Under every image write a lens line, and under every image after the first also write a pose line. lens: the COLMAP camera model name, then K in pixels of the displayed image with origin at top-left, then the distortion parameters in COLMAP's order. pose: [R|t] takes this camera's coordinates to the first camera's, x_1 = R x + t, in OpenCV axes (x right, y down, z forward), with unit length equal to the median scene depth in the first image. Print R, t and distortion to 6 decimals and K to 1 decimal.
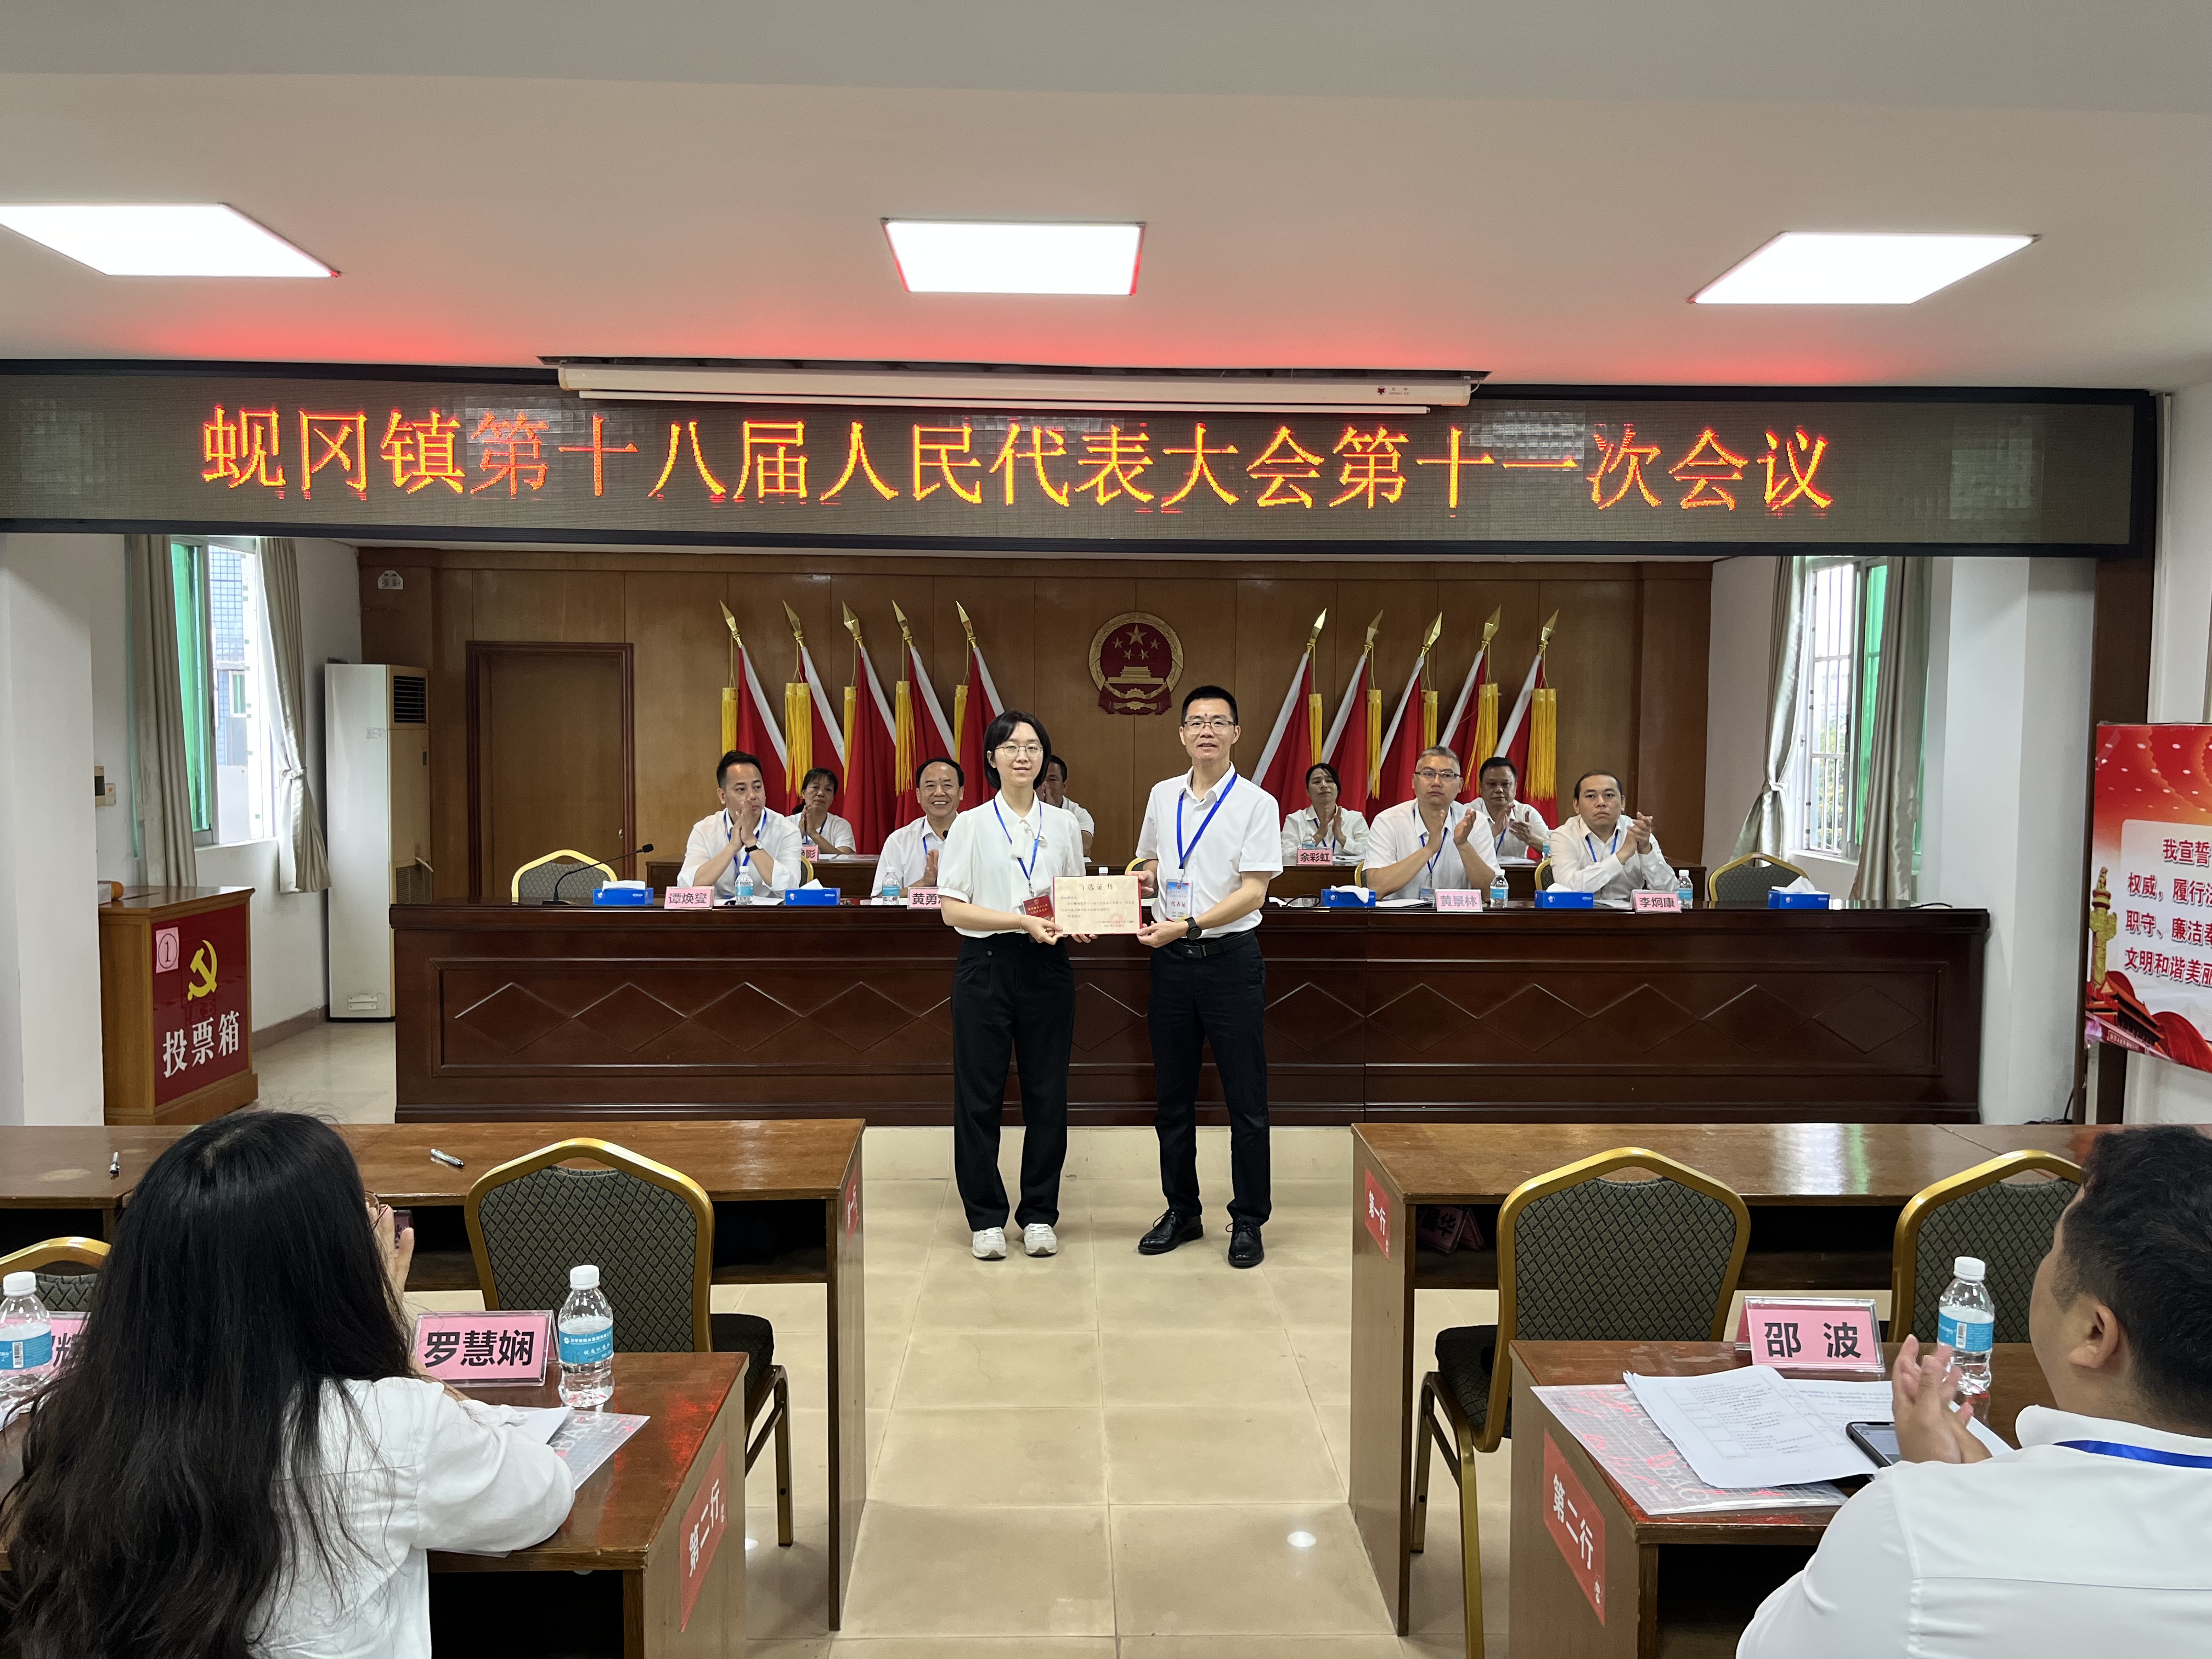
lens RADIAL K [[1676.4, 0, 1114.4], [0, 1676.4, 834.1], [0, 0, 1]] dist [0.032958, -0.013061]
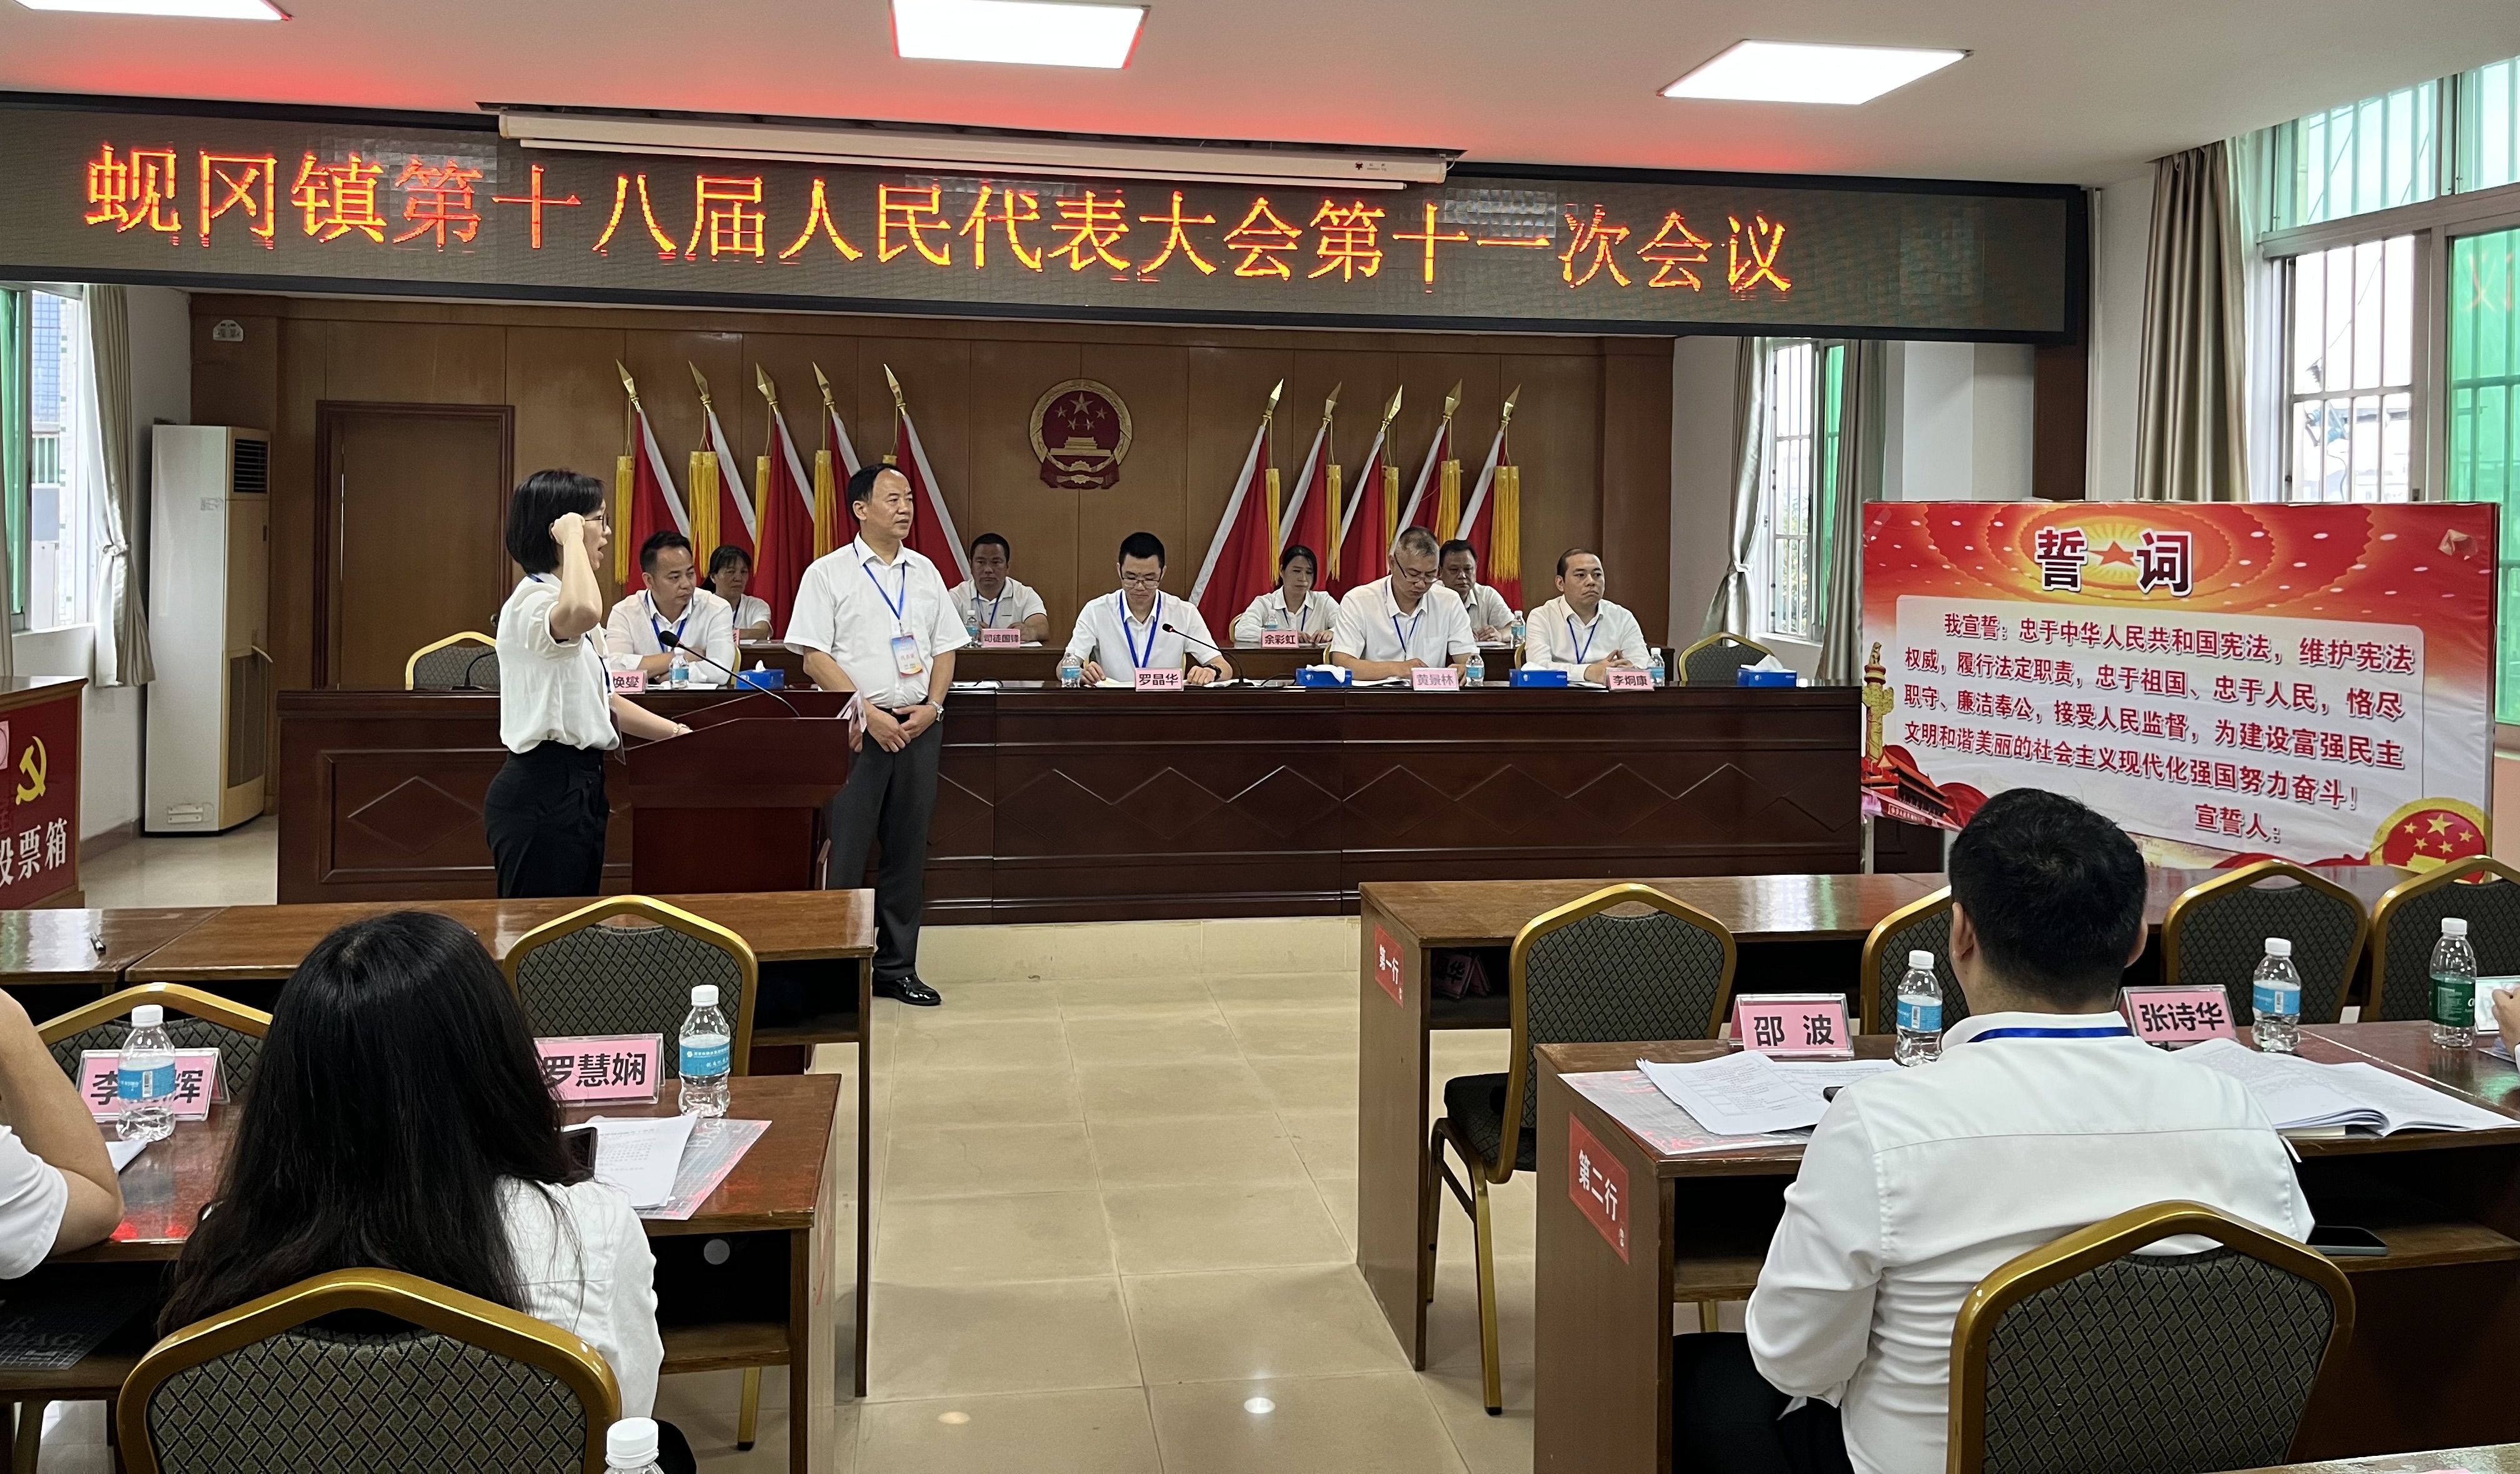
lens RADIAL K [[1904.1, 0, 1260.5], [0, 1904.1, 516.1], [0, 0, 1]] dist [0.055118, -0.067191]
pose [[0.991506, 0.005755, 0.129935, -0.044361], [0.001934, 0.998258, -0.058971, 0.010773], [-0.130048, 0.058721, 0.989767, -0.099145]]
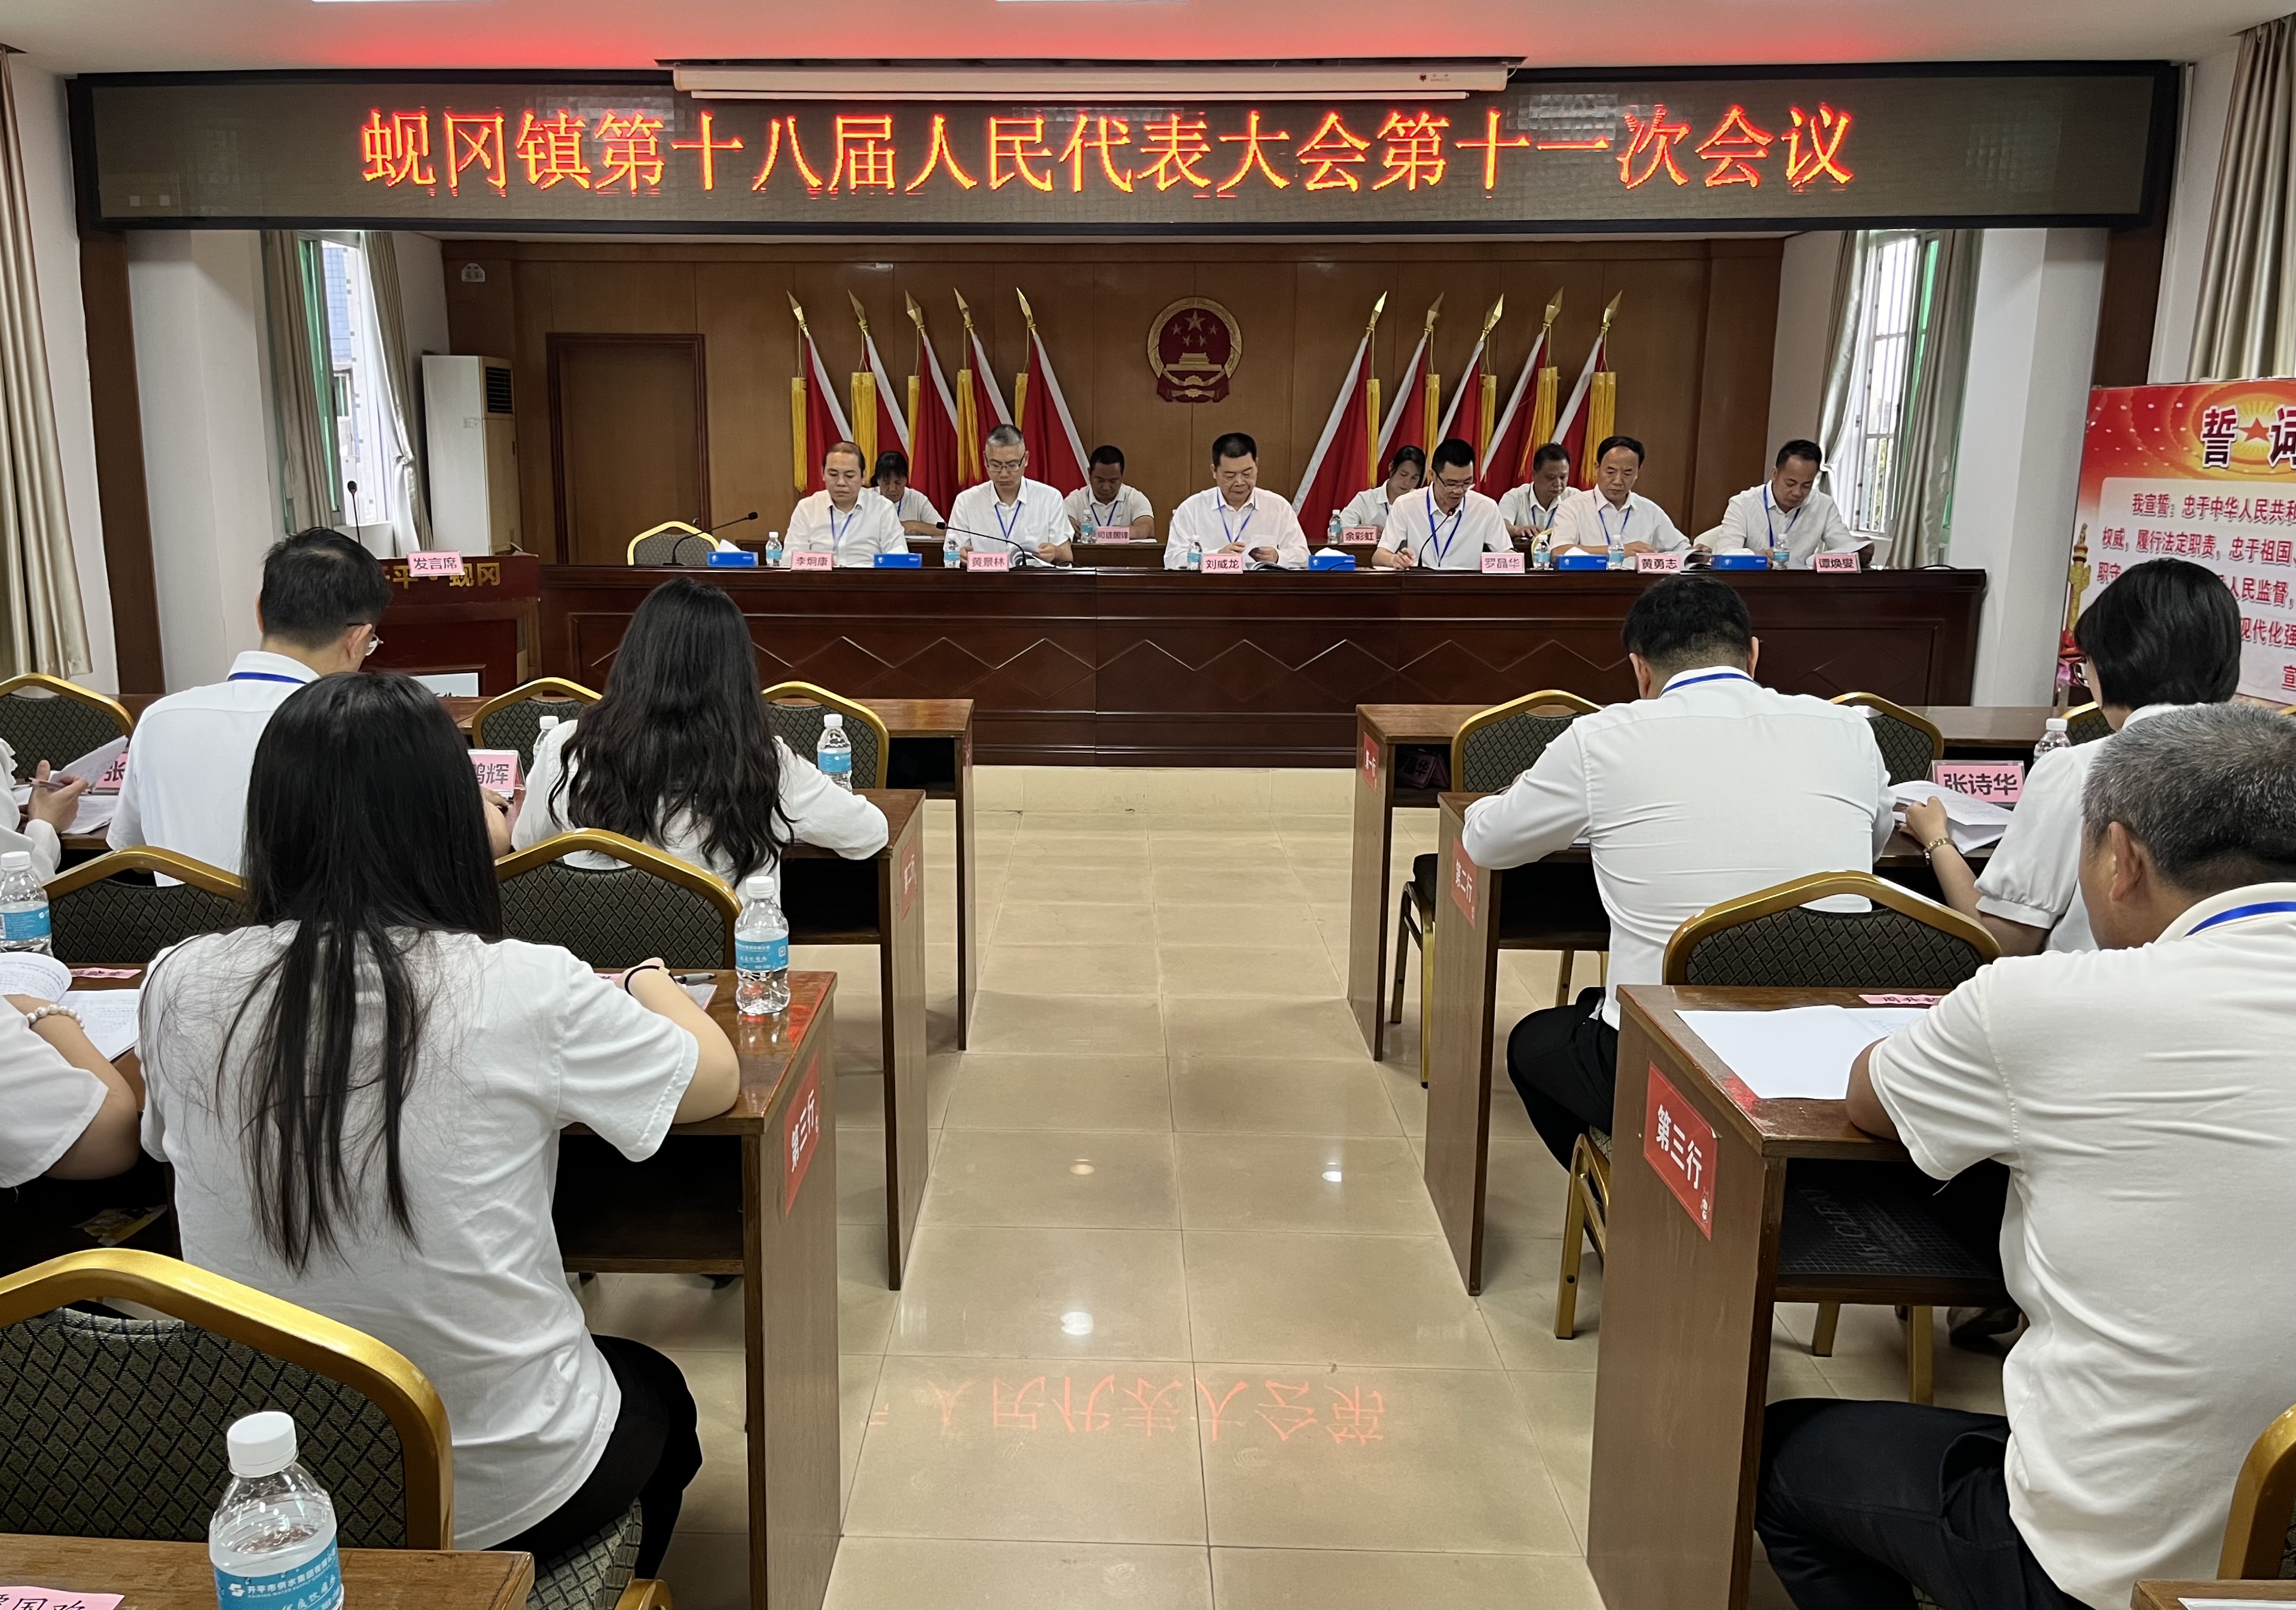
lens RADIAL K [[1830.1, 0, 1049.4], [0, 1830.1, 818.6], [0, 0, 1]] dist [0.030302, -0.007707]
pose [[0.997802, 0.008633, -0.065703, 0.001202], [0.000650, 0.990156, 0.139964, 0.040534], [0.066265, -0.139699, 0.987974, -0.240682]]
